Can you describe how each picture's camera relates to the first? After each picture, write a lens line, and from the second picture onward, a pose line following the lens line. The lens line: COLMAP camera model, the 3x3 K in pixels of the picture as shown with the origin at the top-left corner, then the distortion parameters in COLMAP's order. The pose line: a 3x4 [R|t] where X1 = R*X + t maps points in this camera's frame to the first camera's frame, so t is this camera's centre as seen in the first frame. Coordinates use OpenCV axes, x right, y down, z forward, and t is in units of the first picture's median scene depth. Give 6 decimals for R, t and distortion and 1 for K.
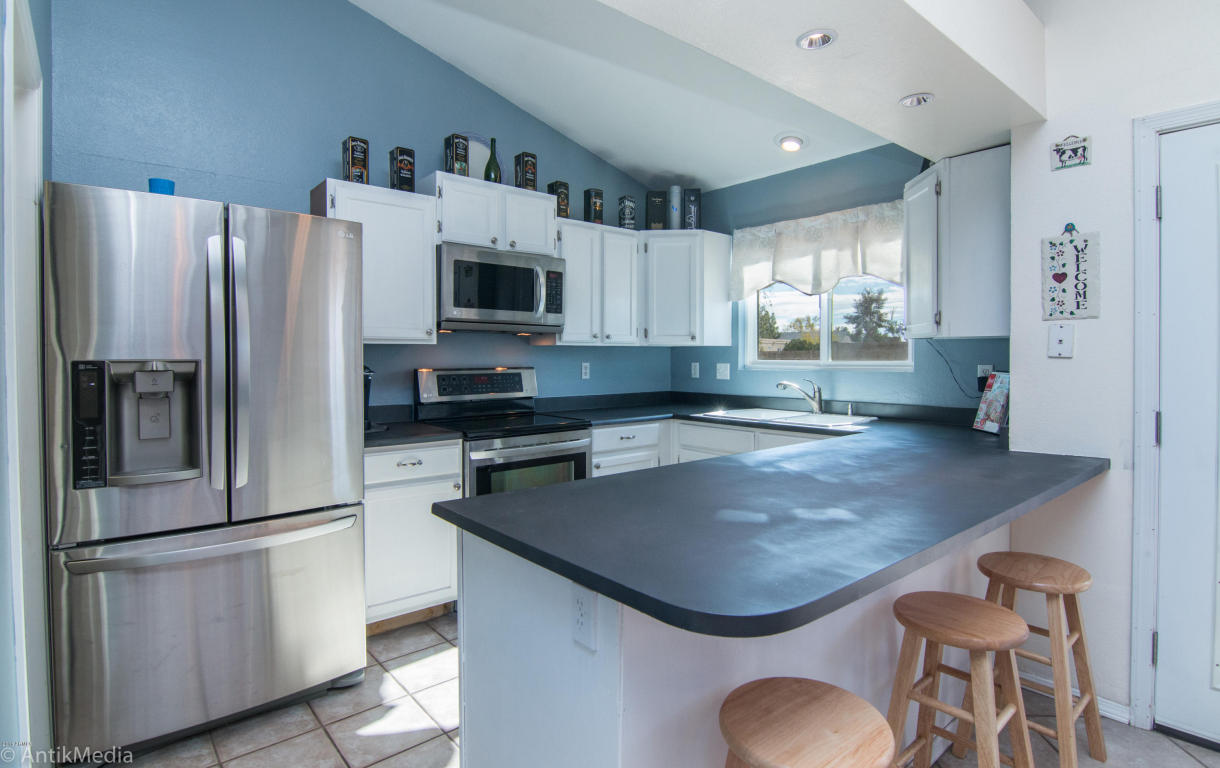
lens RADIAL K [[617.4, 0, 610.8], [0, 617.4, 361.7], [0, 0, 1]] dist [-0.003536, -0.012070]
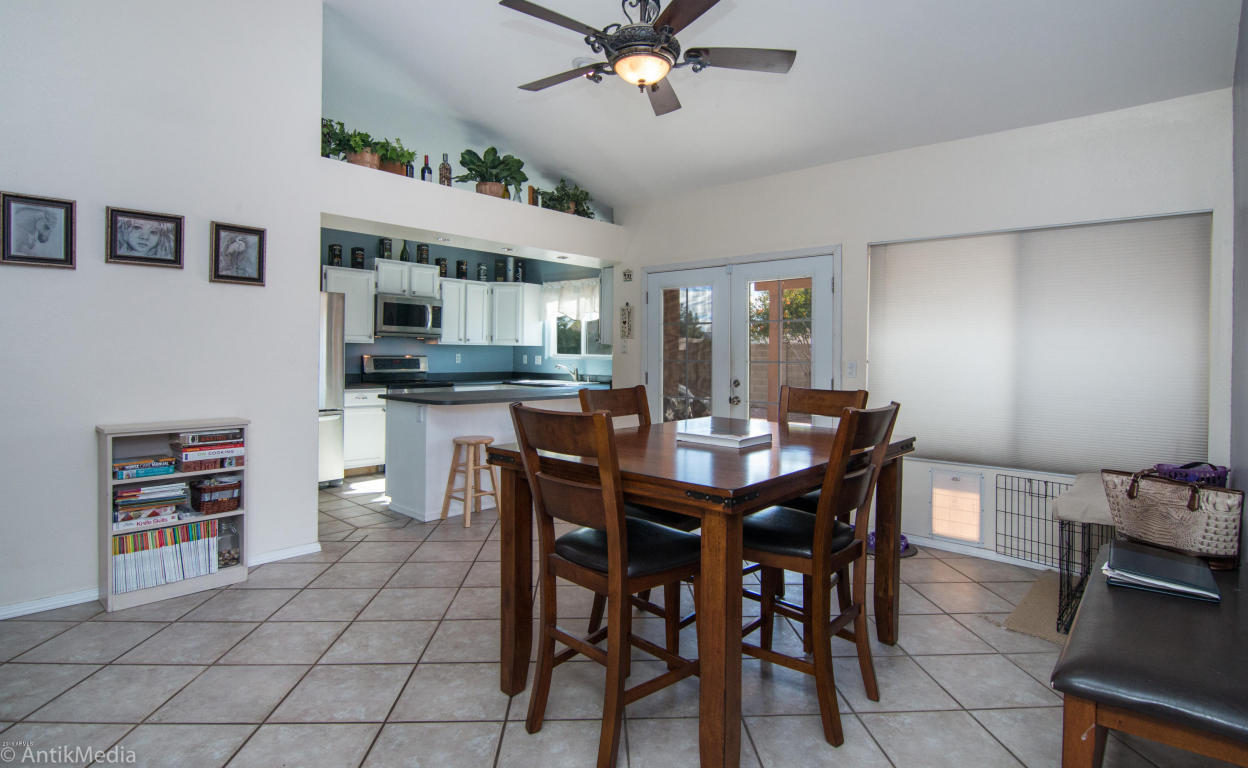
lens RADIAL K [[627.8, 0, 627.1], [0, 627.8, 354.6], [0, 0, 1]] dist [0.000785, 0.000377]
pose [[0.991160, 0.013710, 0.131964, 0.245641], [-0.012993, 0.999896, -0.006295, 0.010328], [-0.132036, 0.004525, 0.991235, -1.050143]]
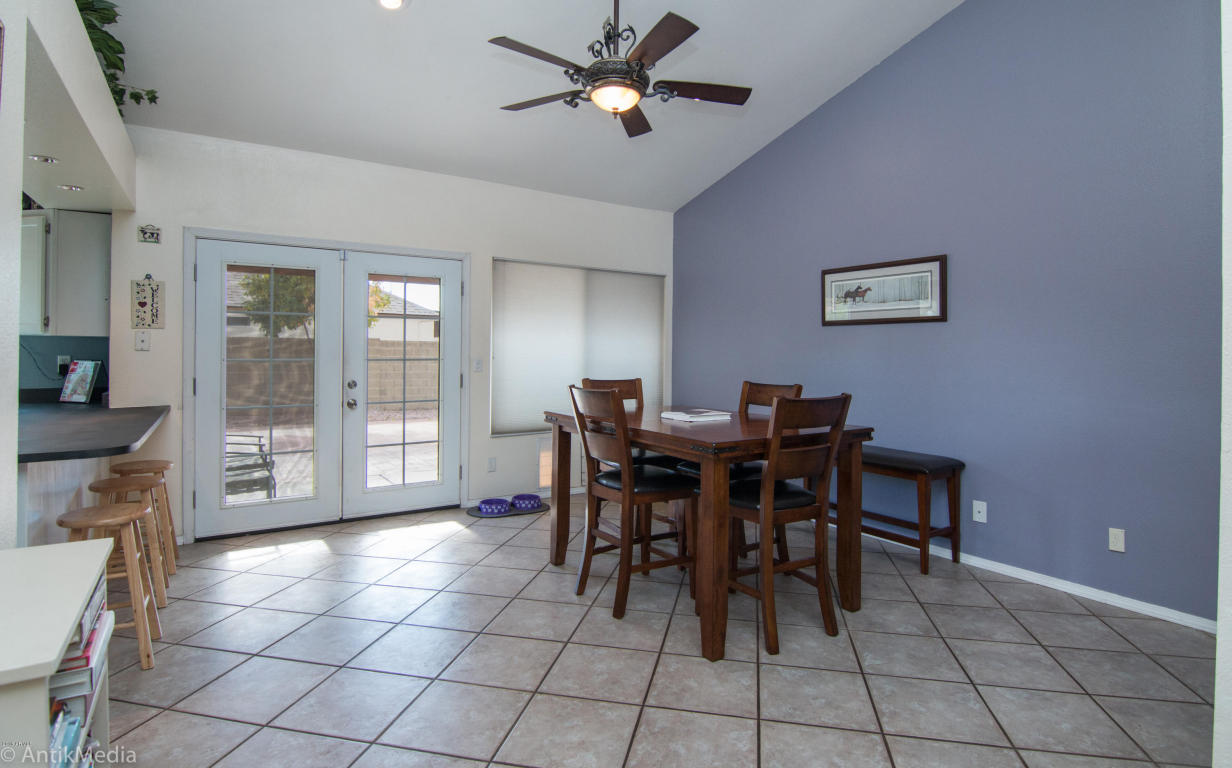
lens RADIAL K [[636.3, 0, 615.1], [0, 636.3, 359.0], [0, 0, 1]] dist [-0.006595, -0.001927]
pose [[0.135371, -0.000458, 0.990795, -0.542242], [0.001230, 0.999999, 0.000294, 0.011766], [-0.990794, 0.001179, 0.135372, -0.355703]]
